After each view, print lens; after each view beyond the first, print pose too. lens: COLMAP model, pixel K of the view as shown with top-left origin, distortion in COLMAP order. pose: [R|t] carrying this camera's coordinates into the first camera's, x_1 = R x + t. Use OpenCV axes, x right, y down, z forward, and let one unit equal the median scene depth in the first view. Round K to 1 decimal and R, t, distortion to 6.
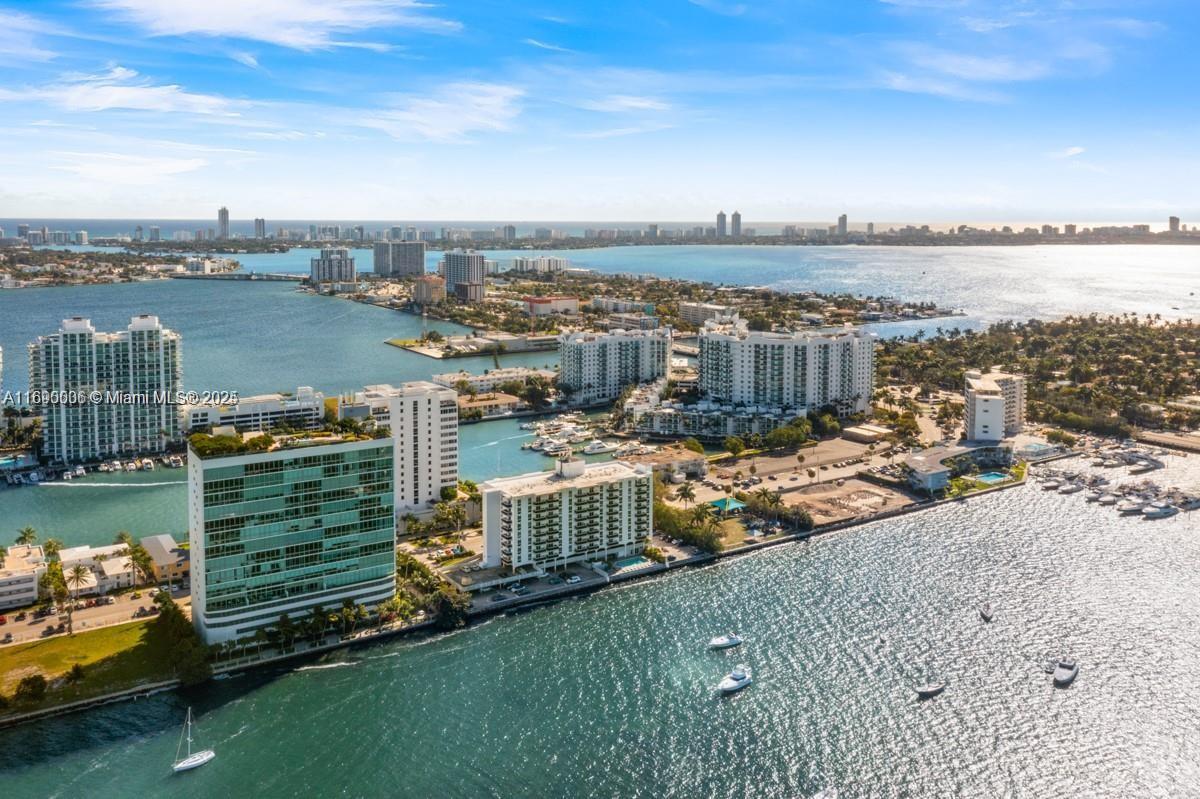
lens RADIAL K [[955.2, 0, 553.8], [0, 955.2, 279.6], [0, 0, 1]] dist [-0.009493, 0.004236]
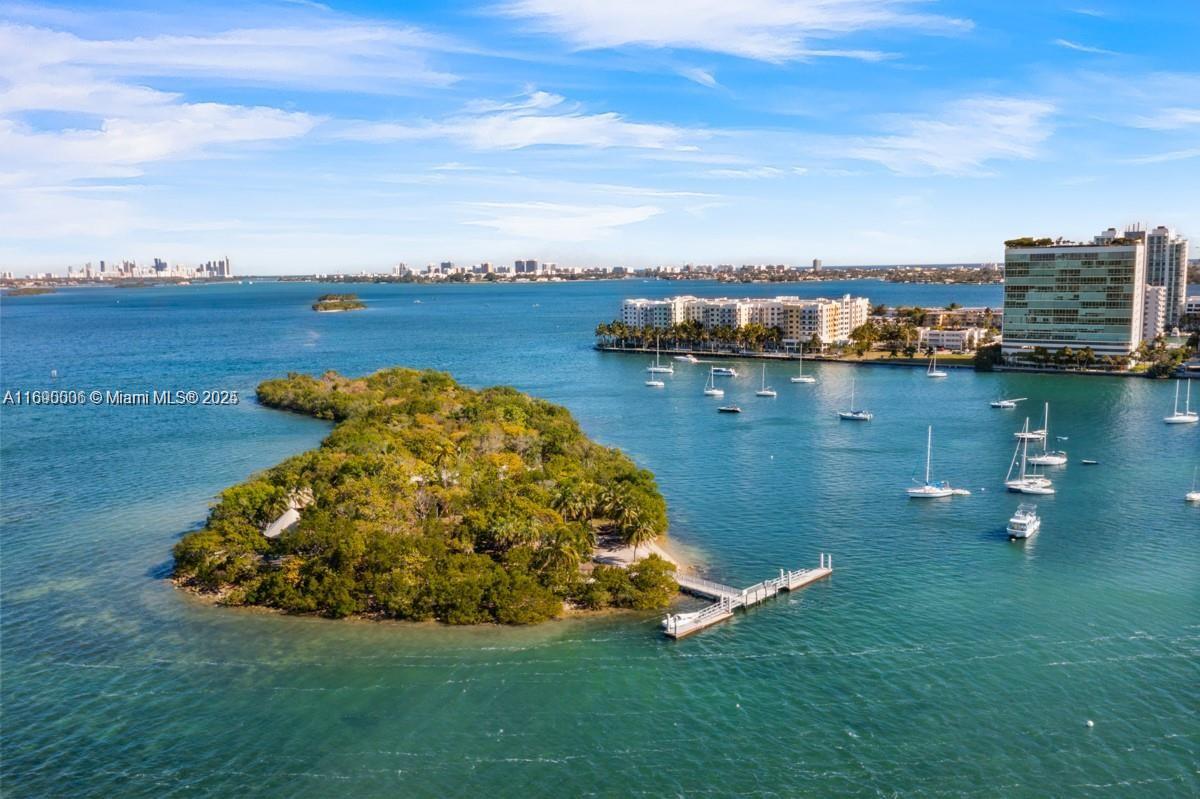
lens RADIAL K [[955.2, 0, 601.4], [0, 955.2, 370.3], [0, 0, 1]] dist [-0.009493, 0.004236]
pose [[0.321500, 0.088064, -0.942806, 0.587770], [-0.045125, 0.995960, 0.077641, 0.173591], [0.945834, 0.017582, 0.324175, -0.138491]]
